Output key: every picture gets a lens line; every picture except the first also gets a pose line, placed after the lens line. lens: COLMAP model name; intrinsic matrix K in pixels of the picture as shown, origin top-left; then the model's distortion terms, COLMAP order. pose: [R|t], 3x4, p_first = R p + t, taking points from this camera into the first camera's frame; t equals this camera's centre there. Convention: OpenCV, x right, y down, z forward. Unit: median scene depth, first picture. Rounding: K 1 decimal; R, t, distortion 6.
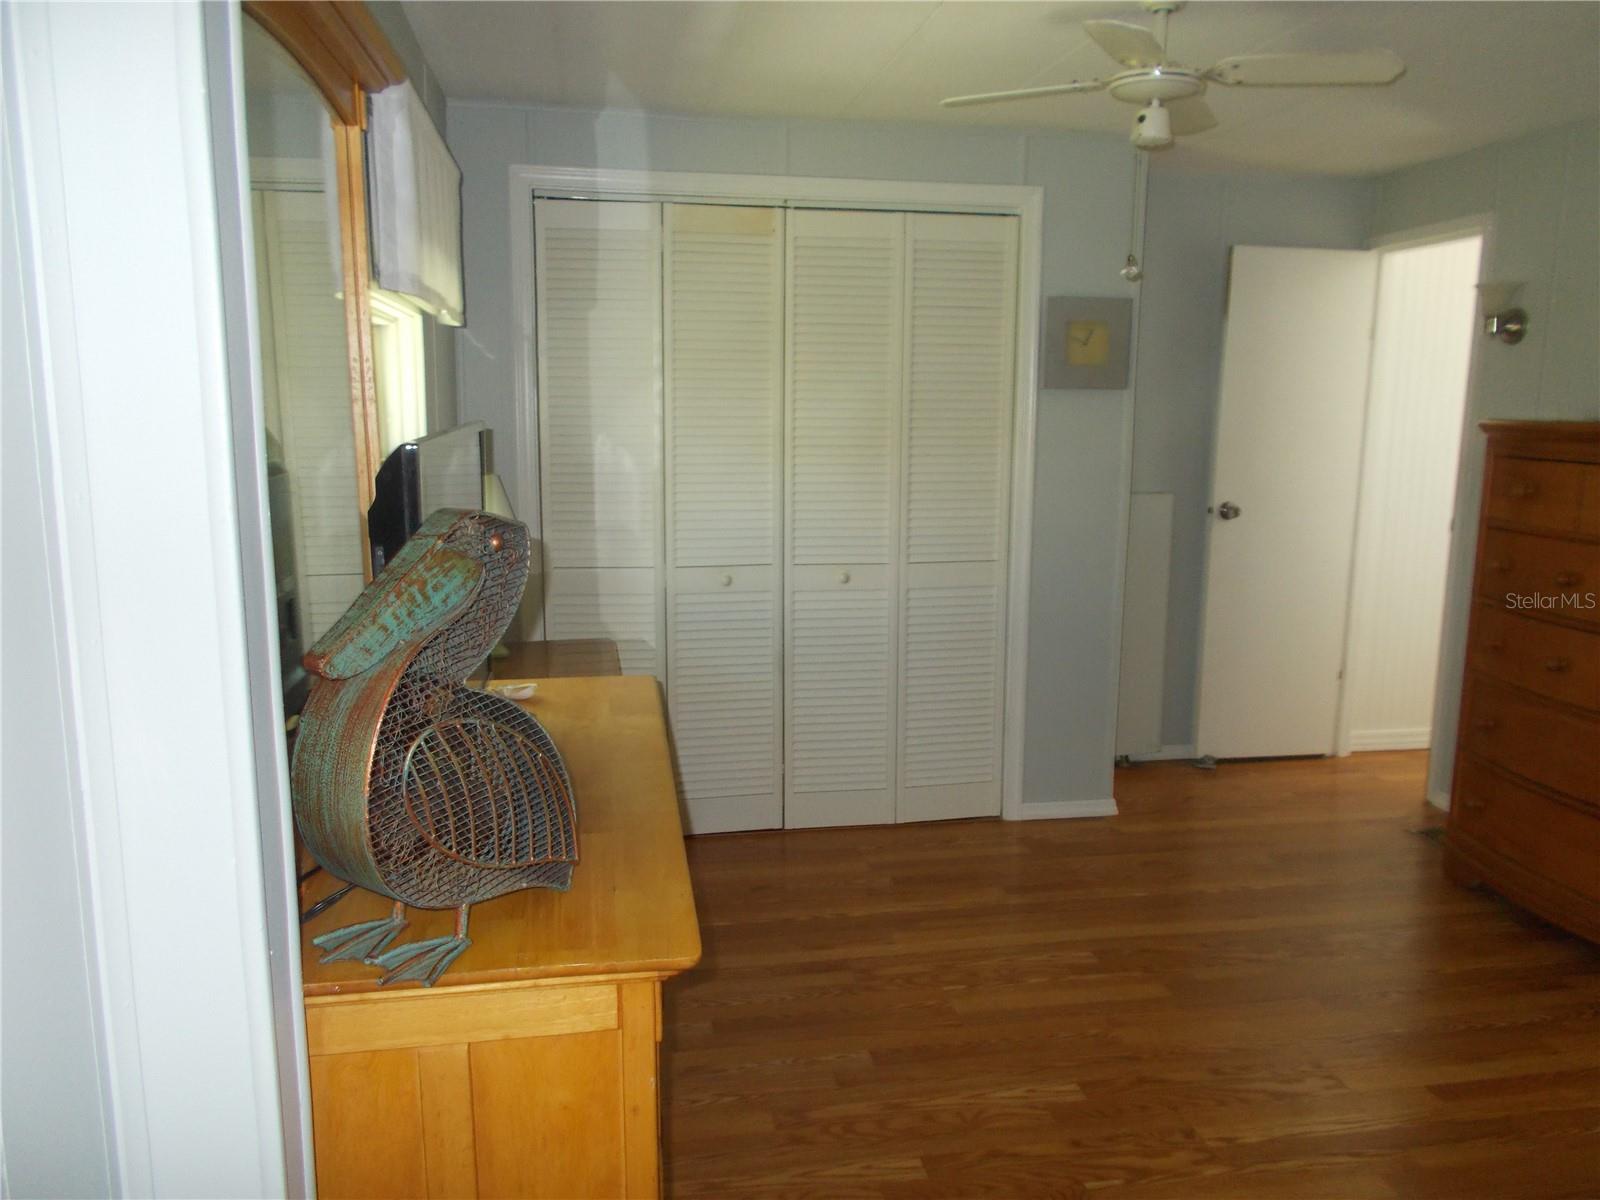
lens RADIAL K [[1215.5, 0, 802.6], [0, 1215.5, 581.0], [0, 0, 1]] dist [0.054467, -0.080351]
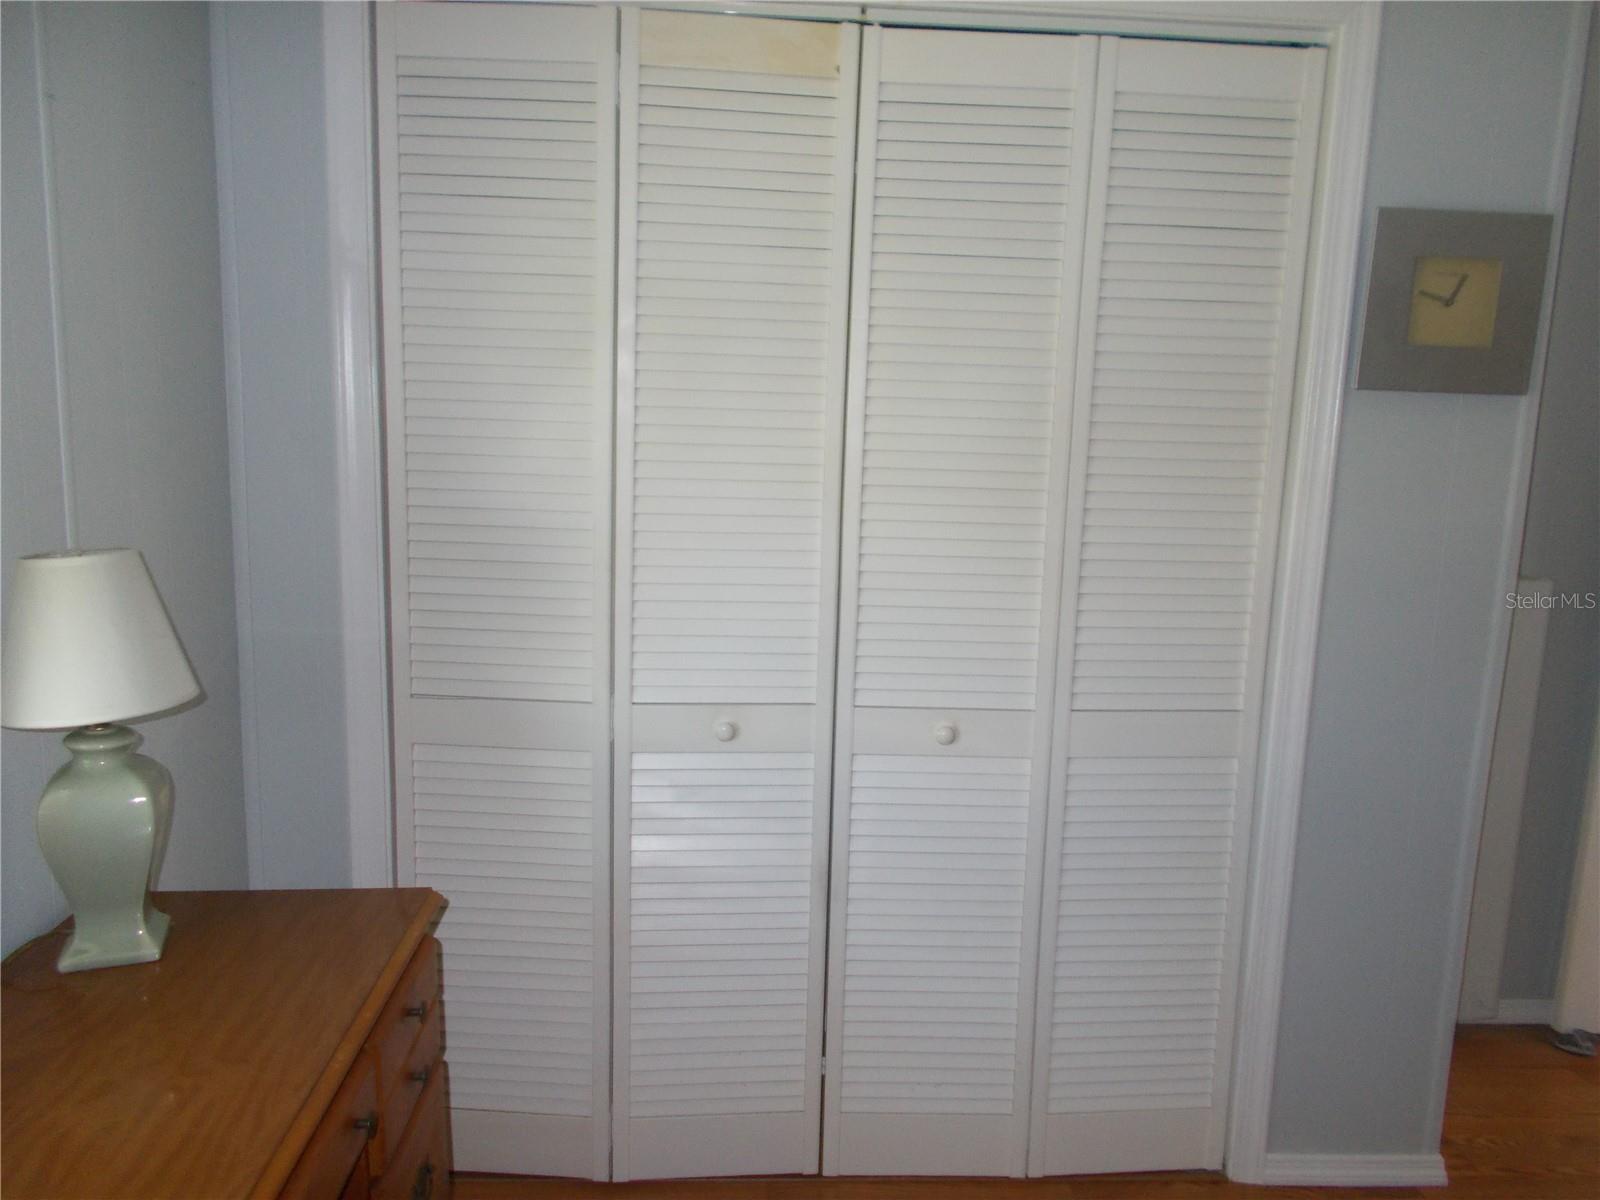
lens RADIAL K [[1238.3, 0, 800.0], [0, 1238.3, 600.0], [0, 0, 1]] dist [0.063445, -0.062959]
pose [[0.990861, 0.047284, -0.126325, 0.035329], [-0.045059, 0.998776, 0.020411, -0.068937], [0.127135, -0.014533, 0.991779, 0.443819]]
